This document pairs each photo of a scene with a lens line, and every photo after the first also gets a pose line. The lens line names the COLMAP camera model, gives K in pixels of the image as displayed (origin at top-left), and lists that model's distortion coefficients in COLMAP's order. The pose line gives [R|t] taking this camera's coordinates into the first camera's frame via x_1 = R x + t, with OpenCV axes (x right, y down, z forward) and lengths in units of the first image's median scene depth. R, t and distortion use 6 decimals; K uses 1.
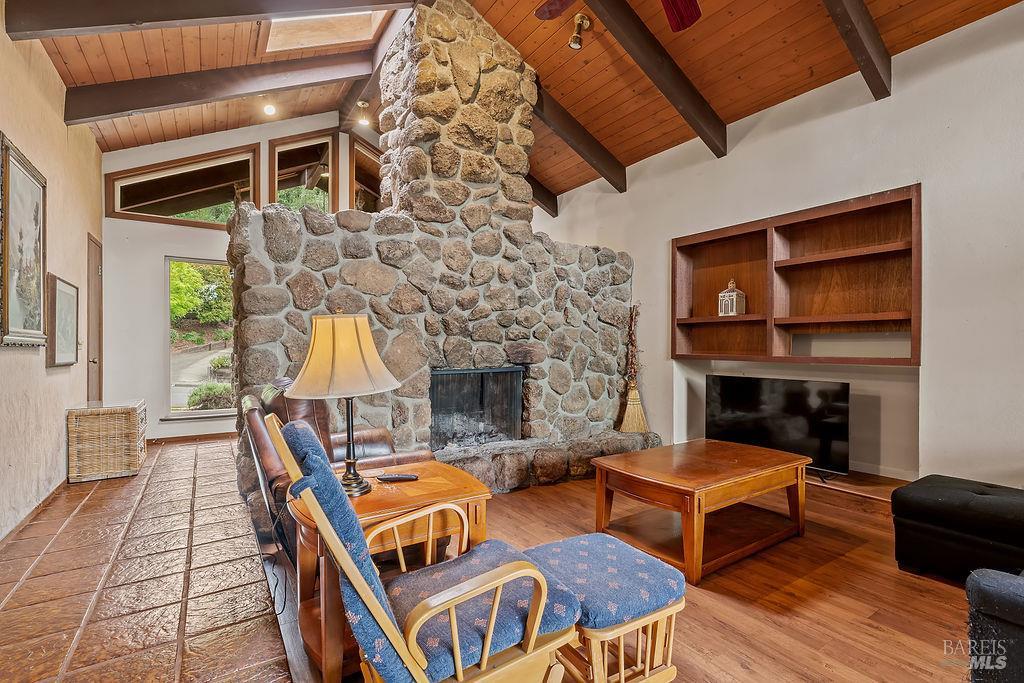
lens RADIAL K [[466.7, 0, 514.7], [0, 466.7, 348.0], [0, 0, 1]] dist [-0.012432, 0.005076]
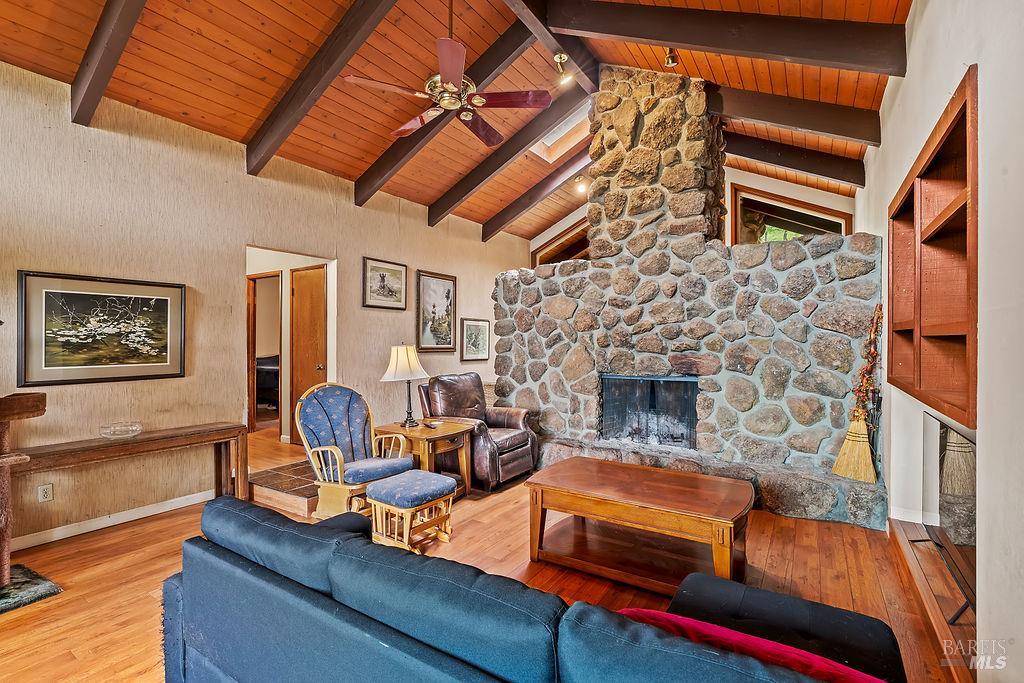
lens RADIAL K [[466.7, 0, 515.0], [0, 466.7, 338.9], [0, 0, 1]] dist [-0.012432, 0.005076]
pose [[0.403382, -0.001945, -0.915030, 0.843276], [-0.002464, 0.999992, -0.003212, -0.042530], [0.915028, 0.003551, 0.403374, 0.256563]]
